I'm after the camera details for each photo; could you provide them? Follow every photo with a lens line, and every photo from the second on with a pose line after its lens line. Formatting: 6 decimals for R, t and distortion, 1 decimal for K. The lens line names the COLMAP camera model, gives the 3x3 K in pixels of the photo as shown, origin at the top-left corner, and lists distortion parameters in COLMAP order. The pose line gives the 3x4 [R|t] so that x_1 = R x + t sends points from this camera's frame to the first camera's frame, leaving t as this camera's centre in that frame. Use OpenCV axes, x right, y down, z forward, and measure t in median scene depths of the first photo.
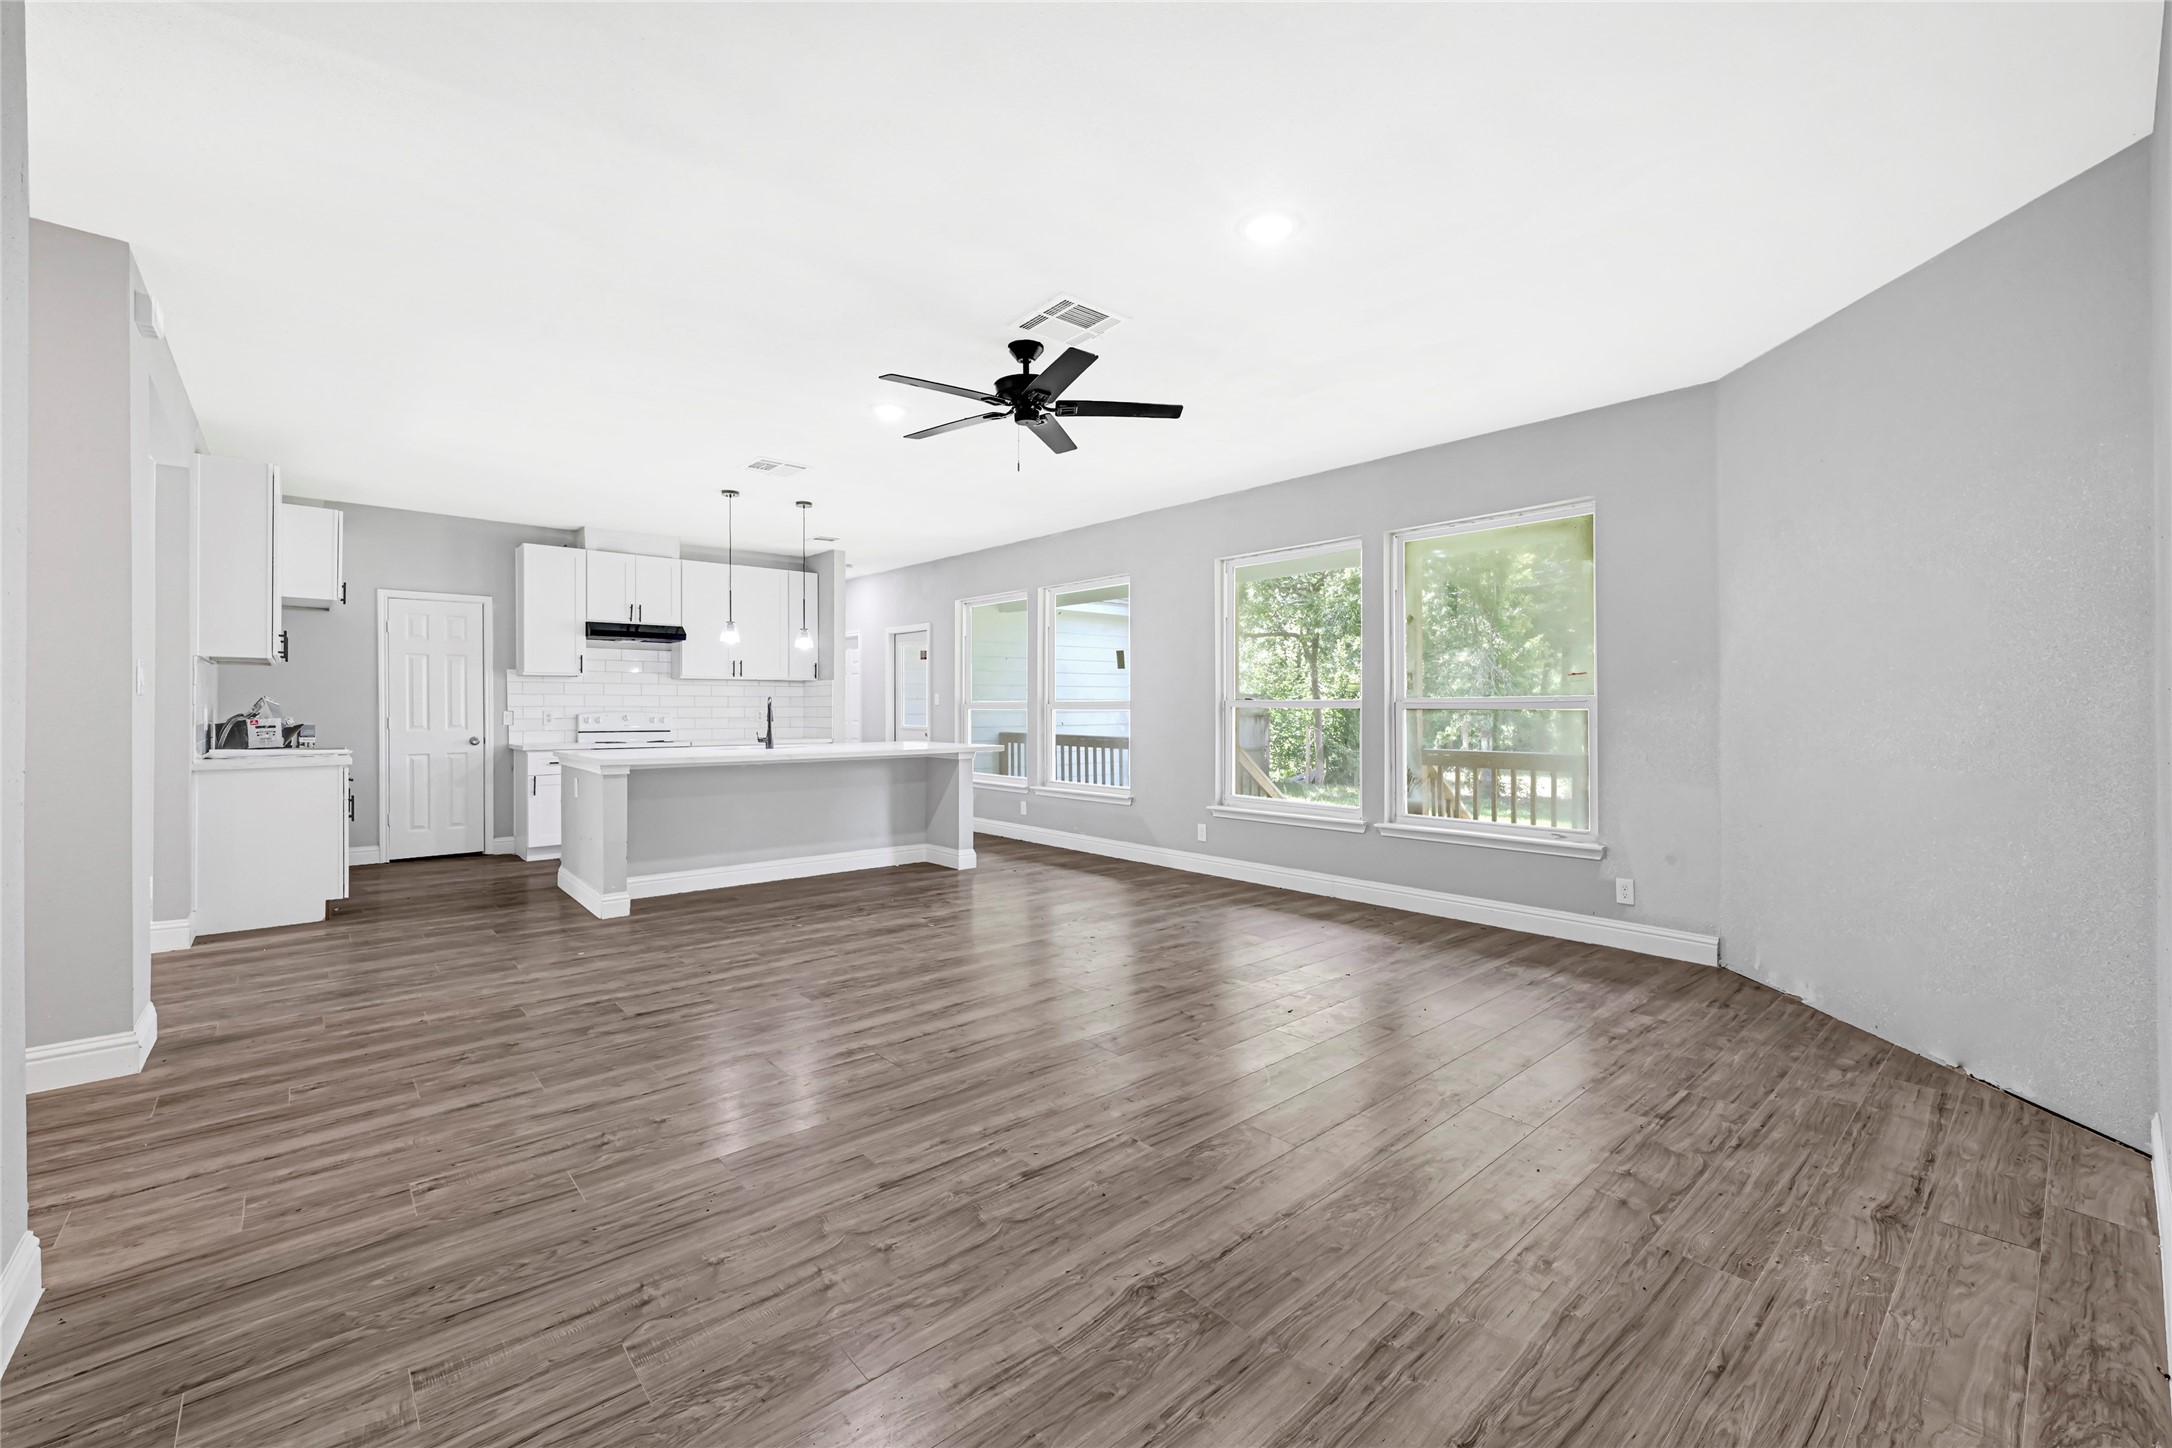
lens RADIAL K [[908.2, 0, 1084.8], [0, 908.2, 702.4], [0, 0, 1]] dist [-0.018586, -0.000049]
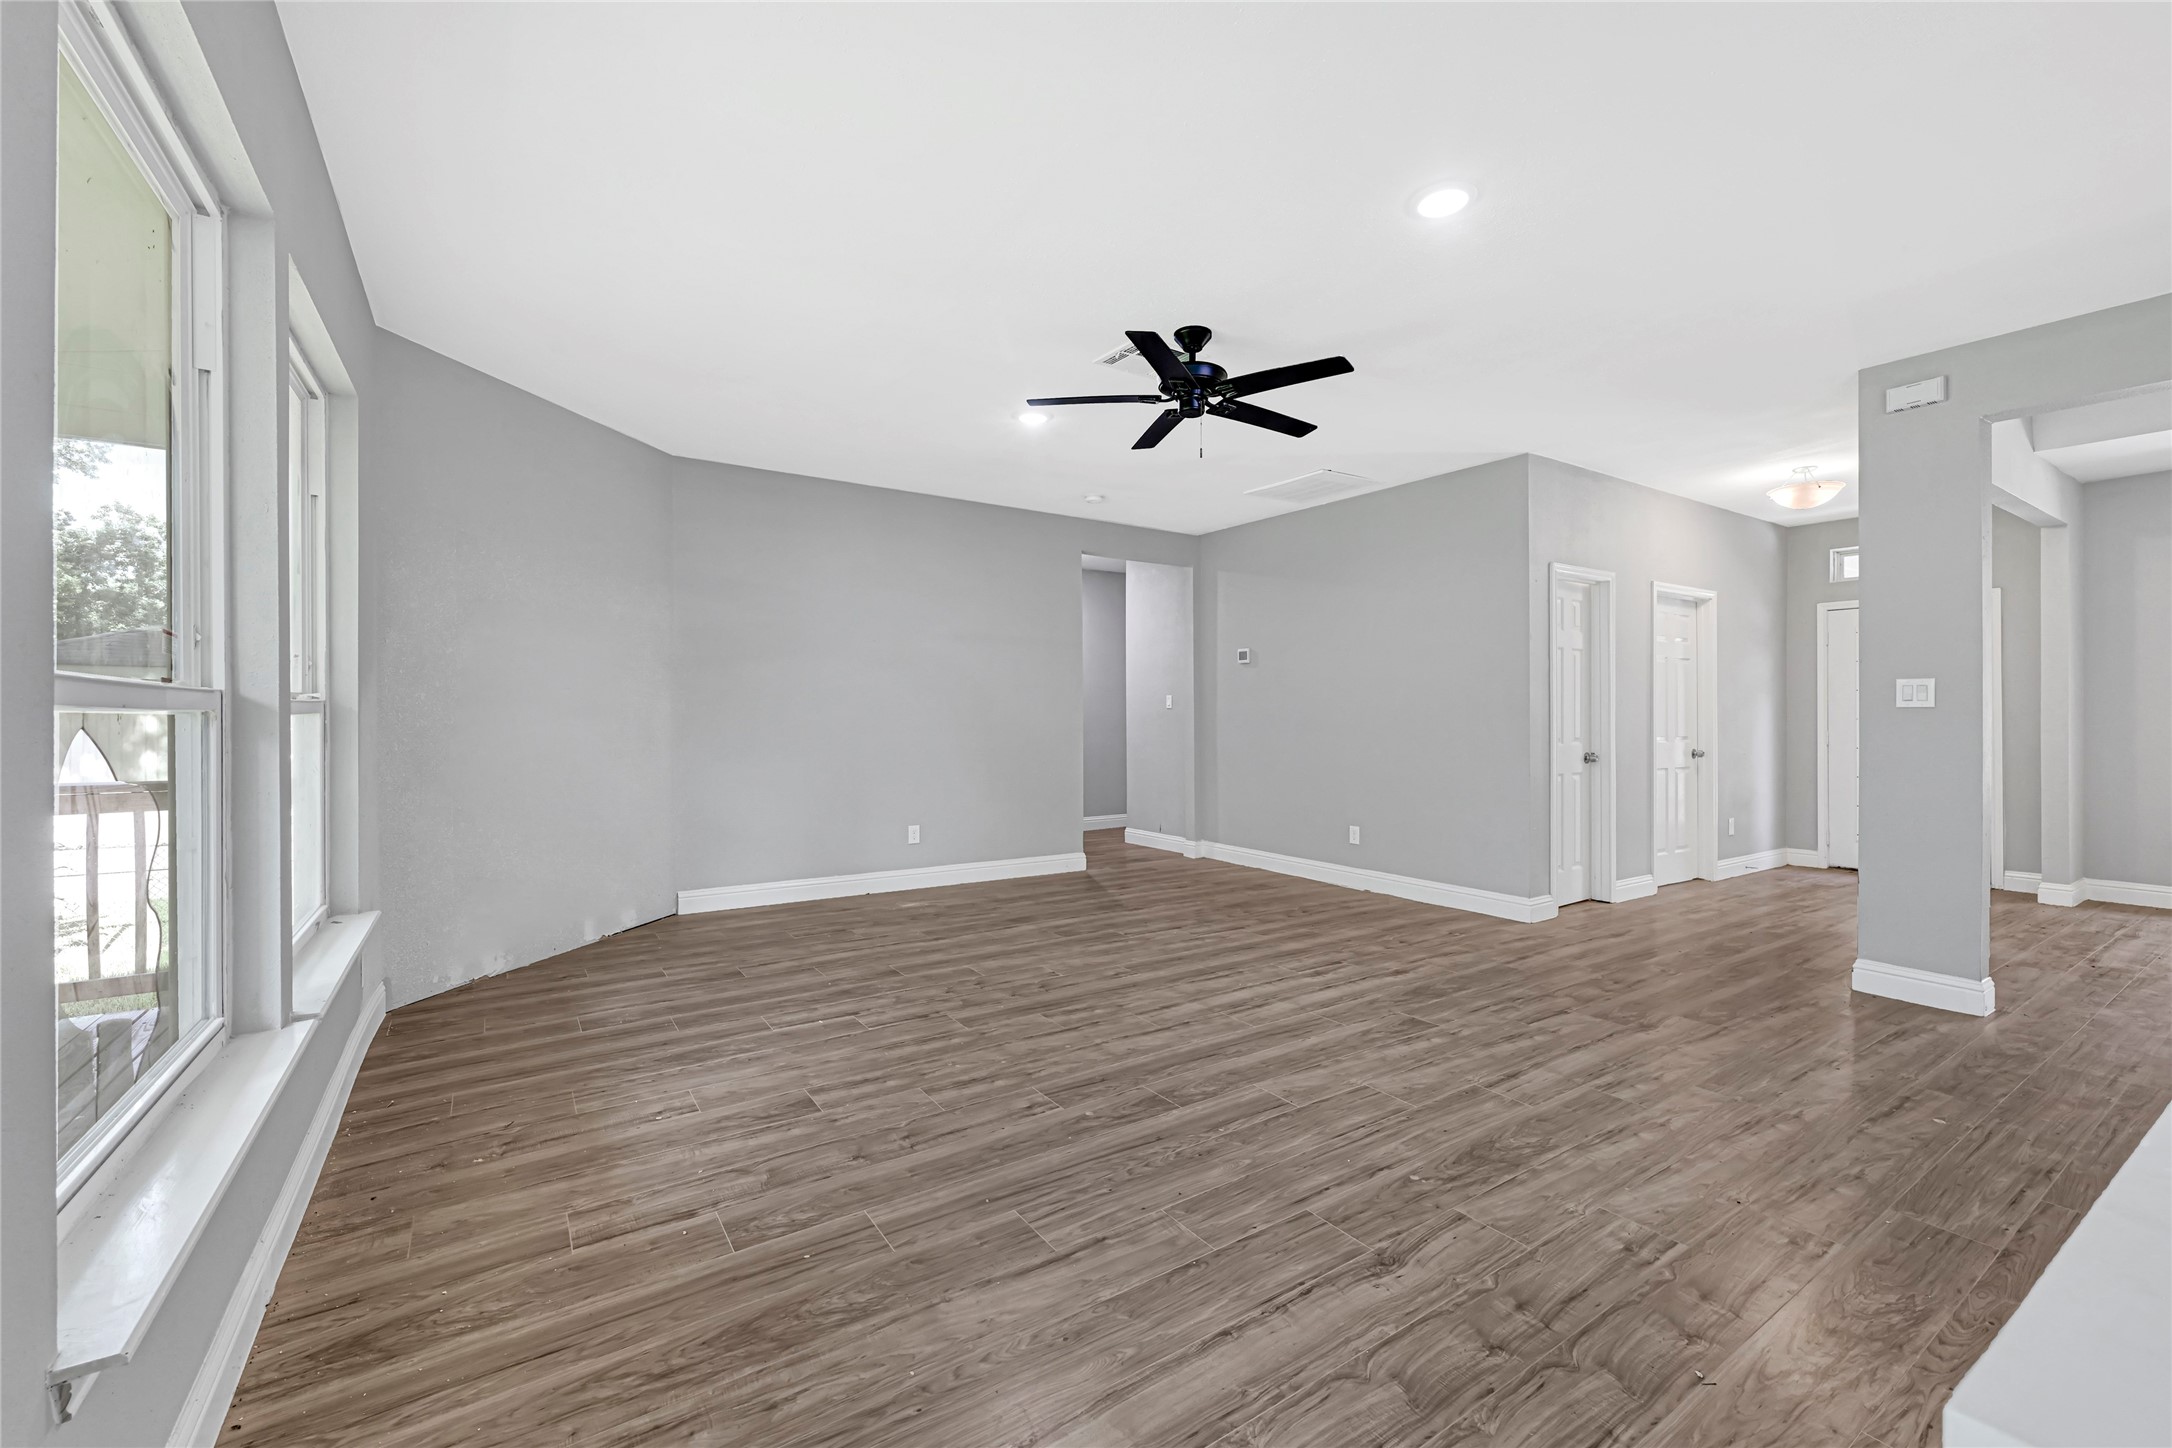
lens RADIAL K [[901.3, 0, 1095.5], [0, 901.3, 723.9], [0, 0, 1]] dist [0.000723, 0.000059]
pose [[-0.991775, -0.004936, 0.127901, -0.084915], [-0.004349, 0.999979, 0.004875, 0.012004], [-0.127922, 0.004279, -0.991775, 1.956257]]
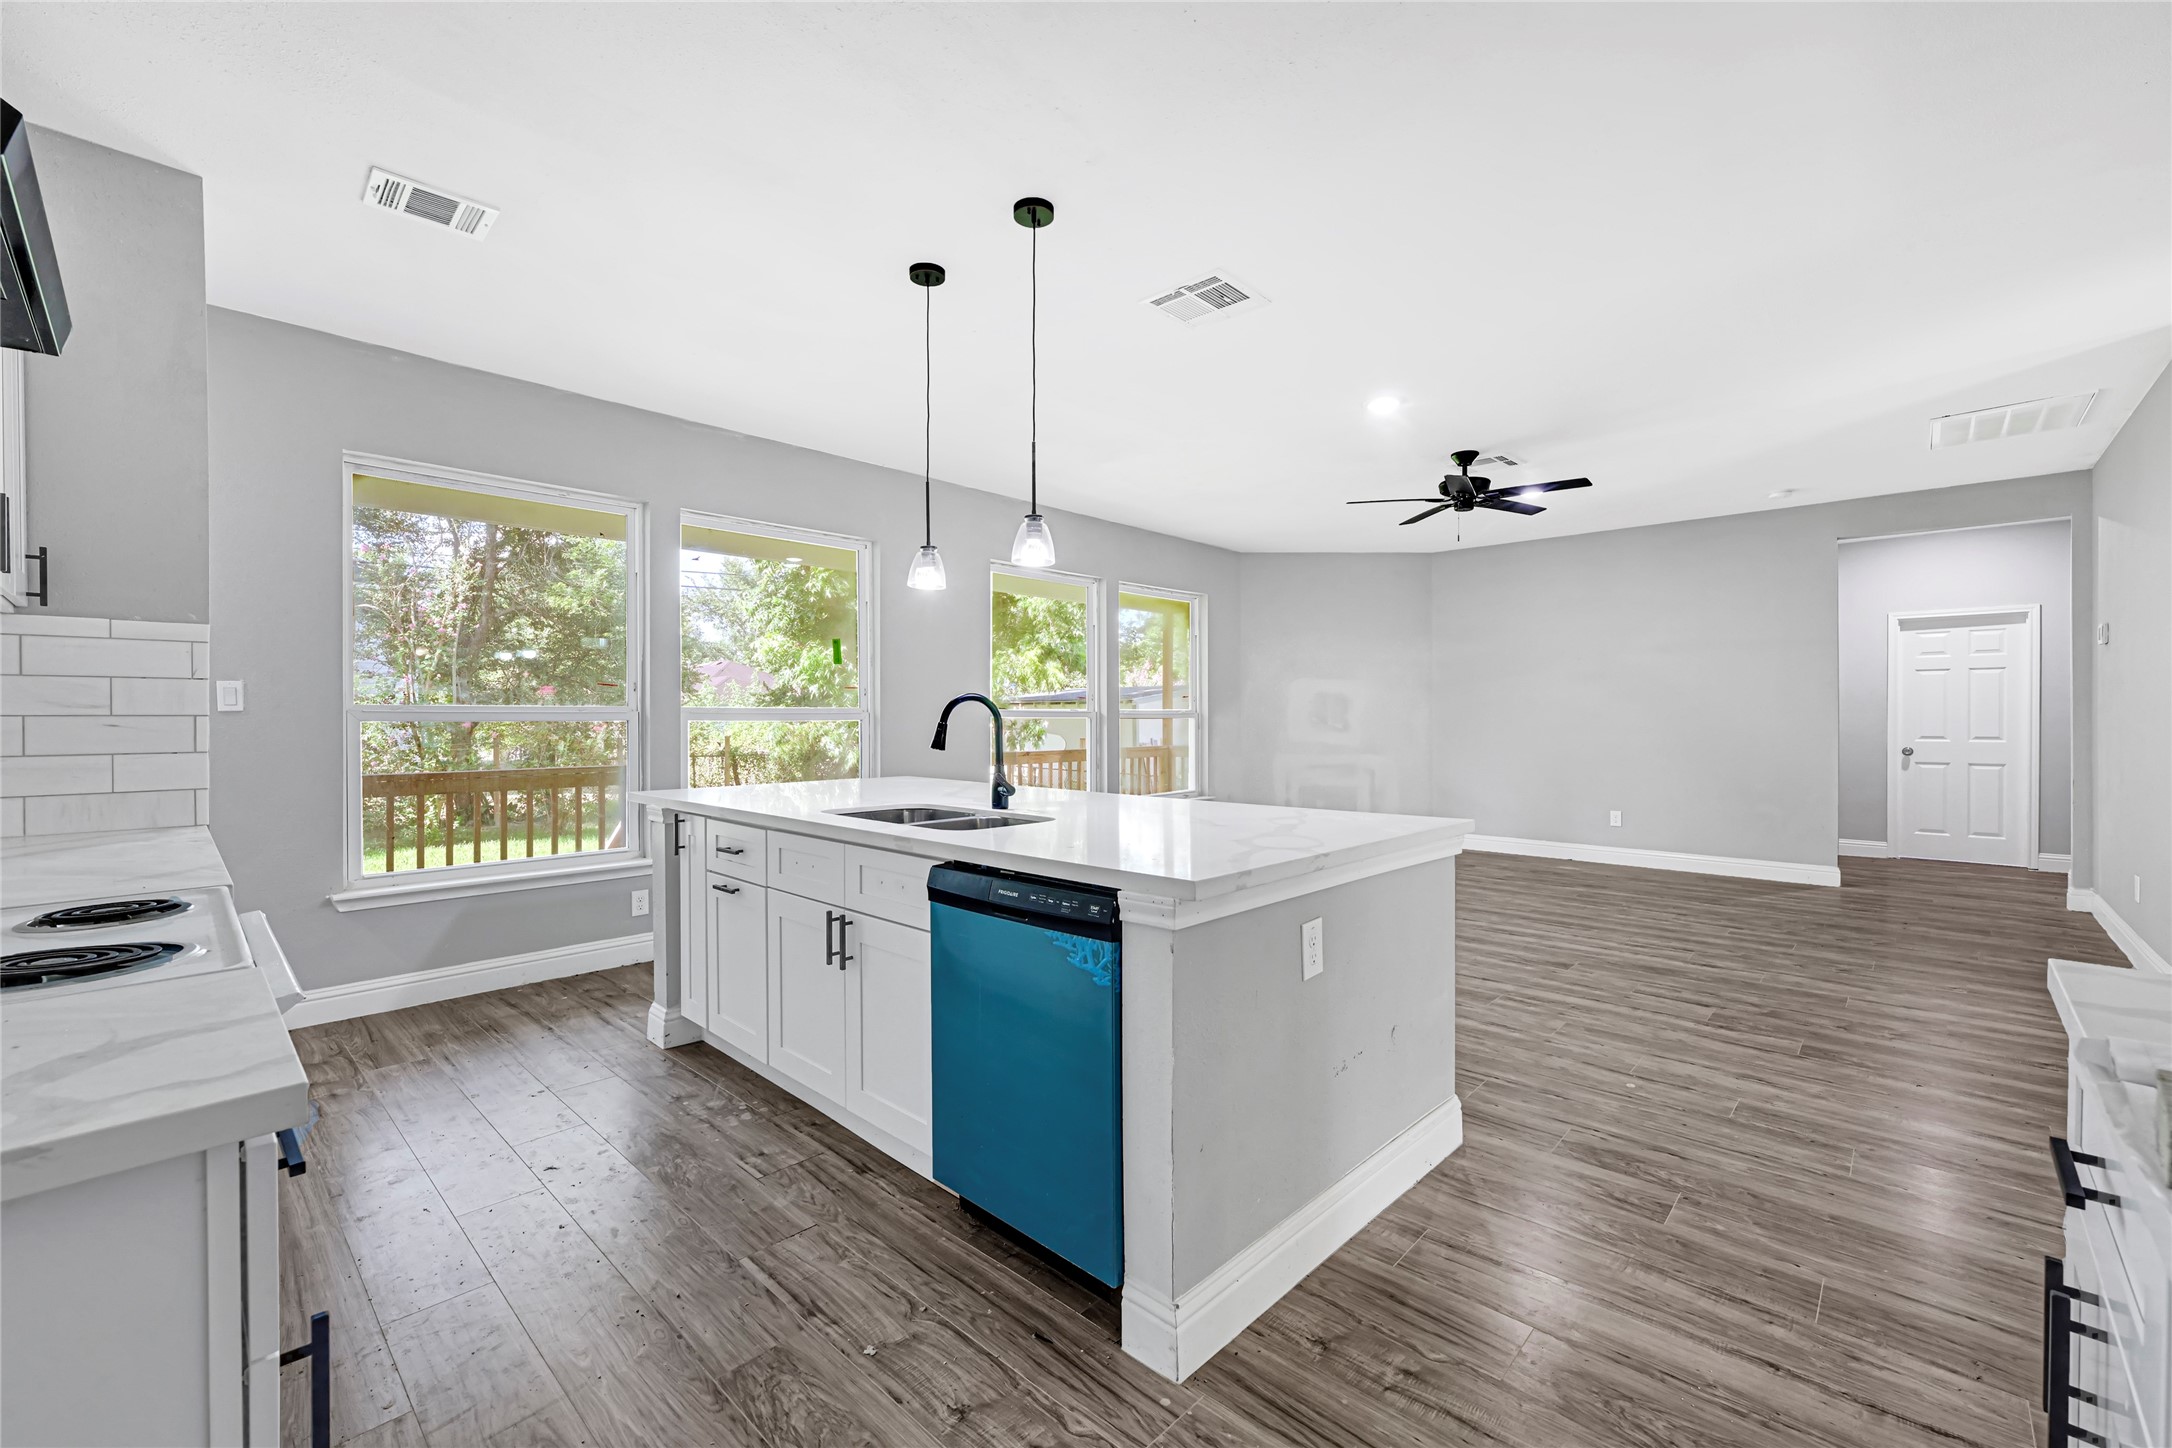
lens RADIAL K [[901.3, 0, 1095.5], [0, 901.3, 723.9], [0, 0, 1]] dist [0.000723, 0.000059]
pose [[-0.107667, -0.009362, 0.994143, -1.382754], [-0.006079, 0.999943, 0.008759, 0.005057], [-0.994168, -0.005100, -0.107718, 1.720339]]
